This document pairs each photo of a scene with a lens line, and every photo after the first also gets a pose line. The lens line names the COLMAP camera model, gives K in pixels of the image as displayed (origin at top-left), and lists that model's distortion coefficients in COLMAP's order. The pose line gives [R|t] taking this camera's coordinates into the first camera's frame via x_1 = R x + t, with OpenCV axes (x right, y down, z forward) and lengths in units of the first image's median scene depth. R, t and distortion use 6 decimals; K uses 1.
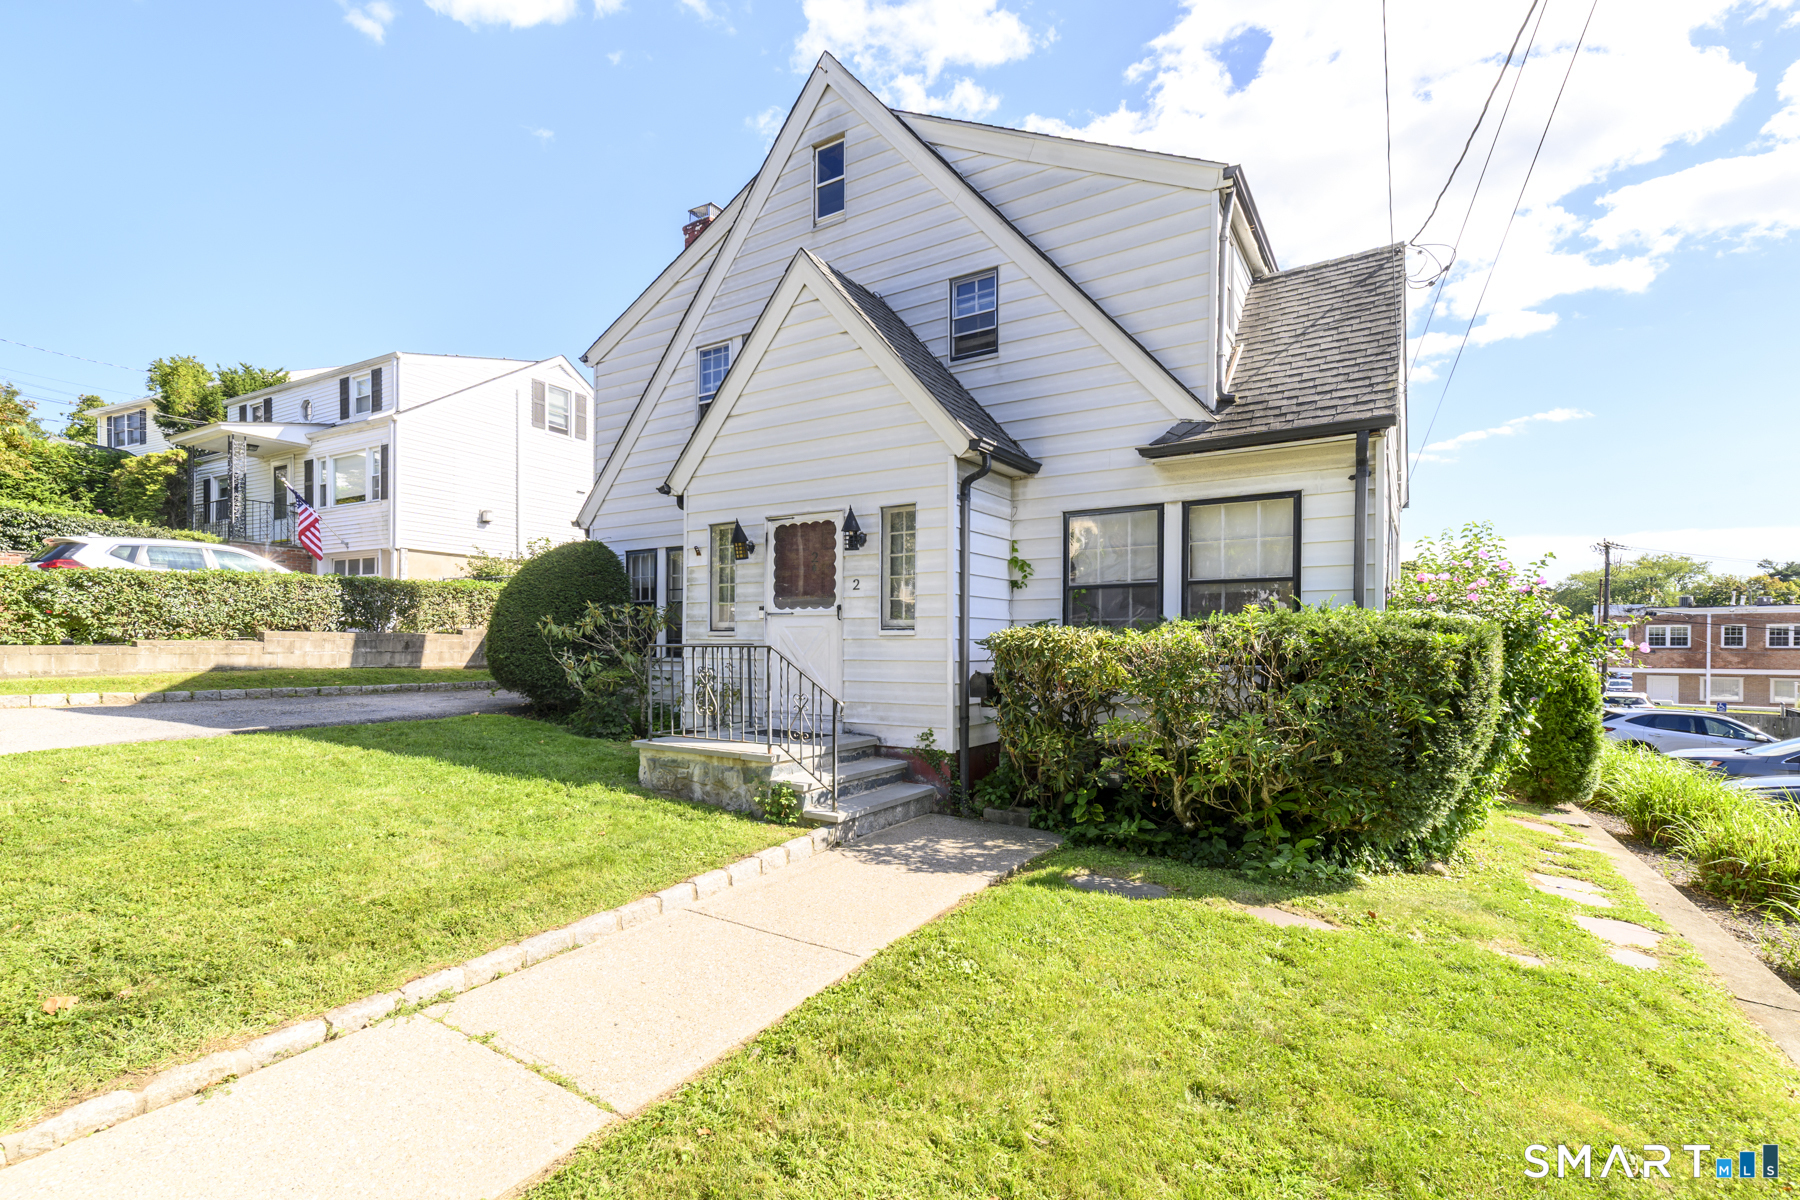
lens RADIAL K [[778.5, 0, 908.5], [0, 778.5, 656.1], [0, 0, 1]] dist [0.011741, 0.000065]
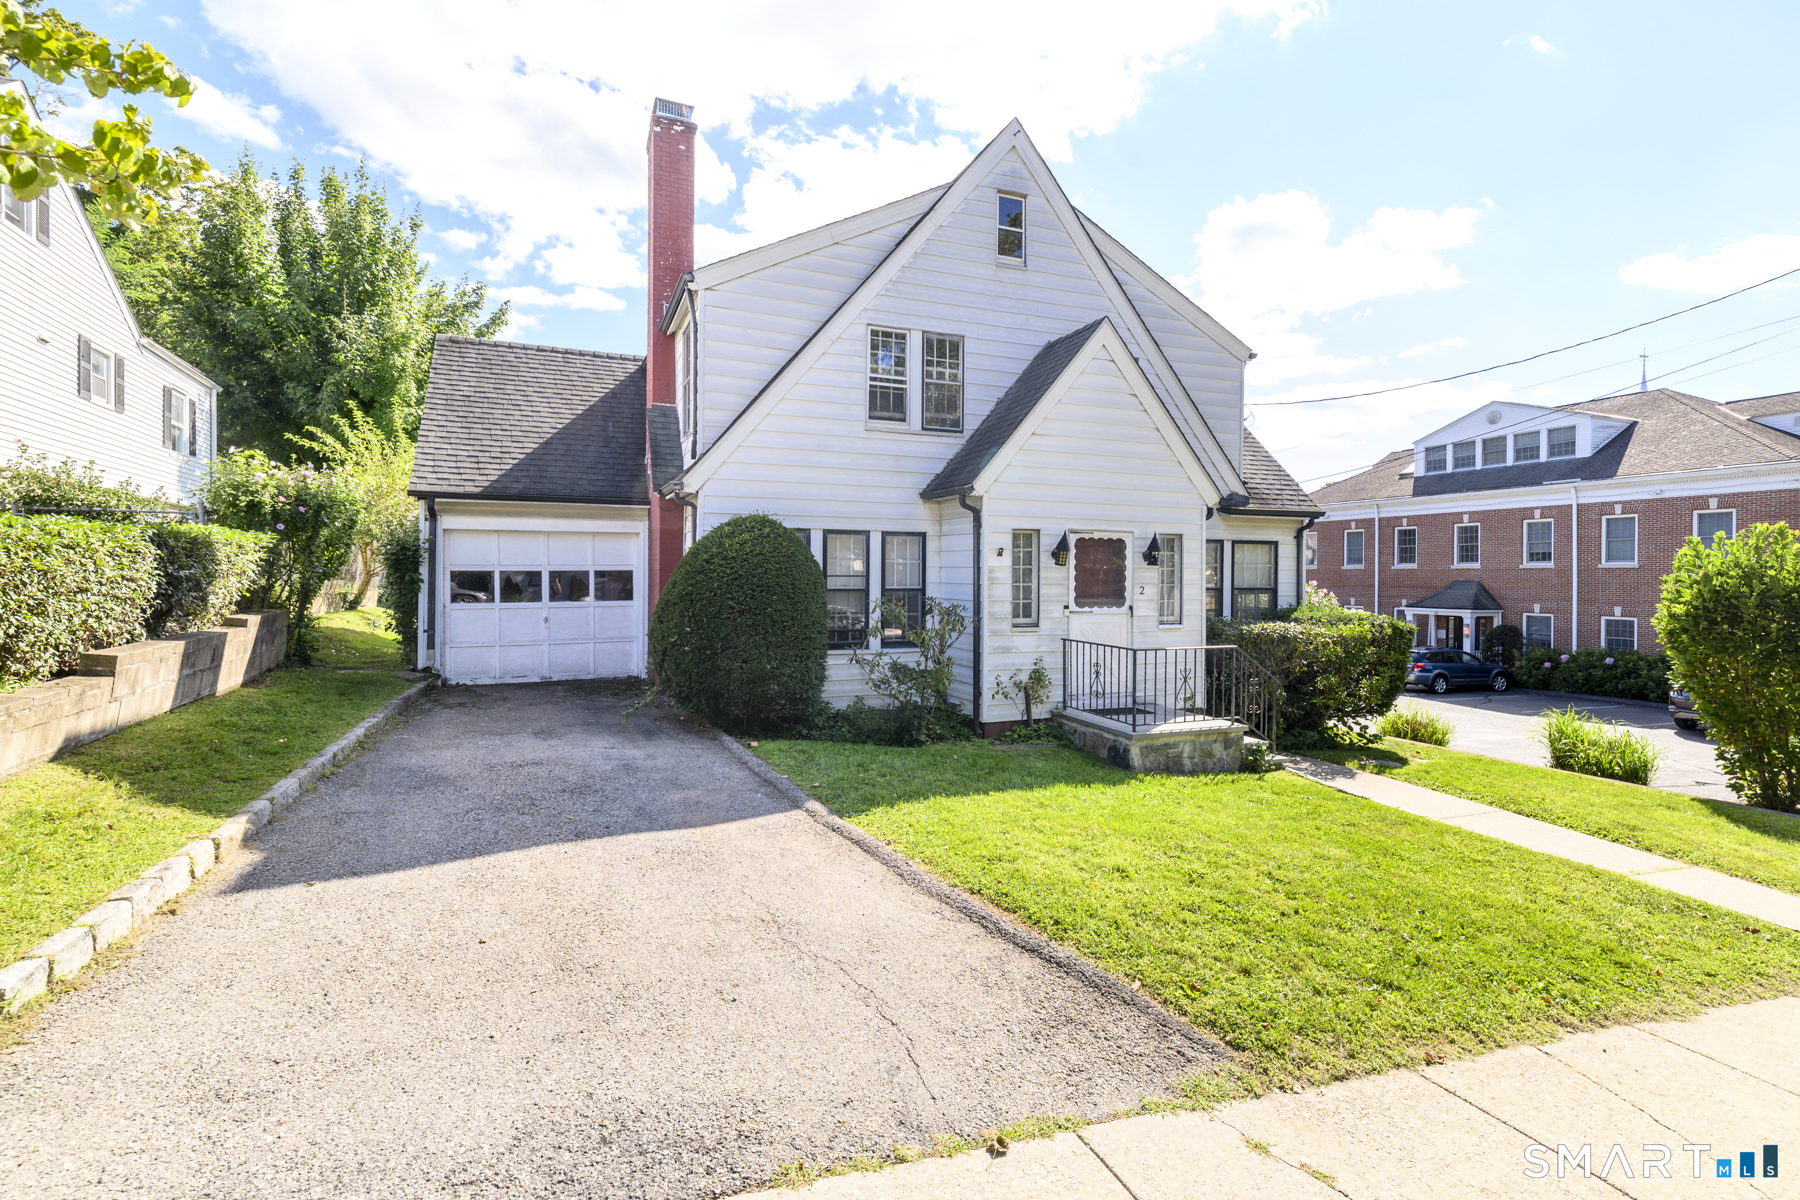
lens RADIAL K [[778.5, 0, 896.1], [0, 778.5, 586.4], [0, 0, 1]] dist [0.011741, 0.000065]
pose [[0.605865, -0.009798, 0.795507, -1.333207], [0.007144, 0.999951, 0.006875, -0.107908], [-0.795536, 0.001518, 0.605905, 0.523910]]
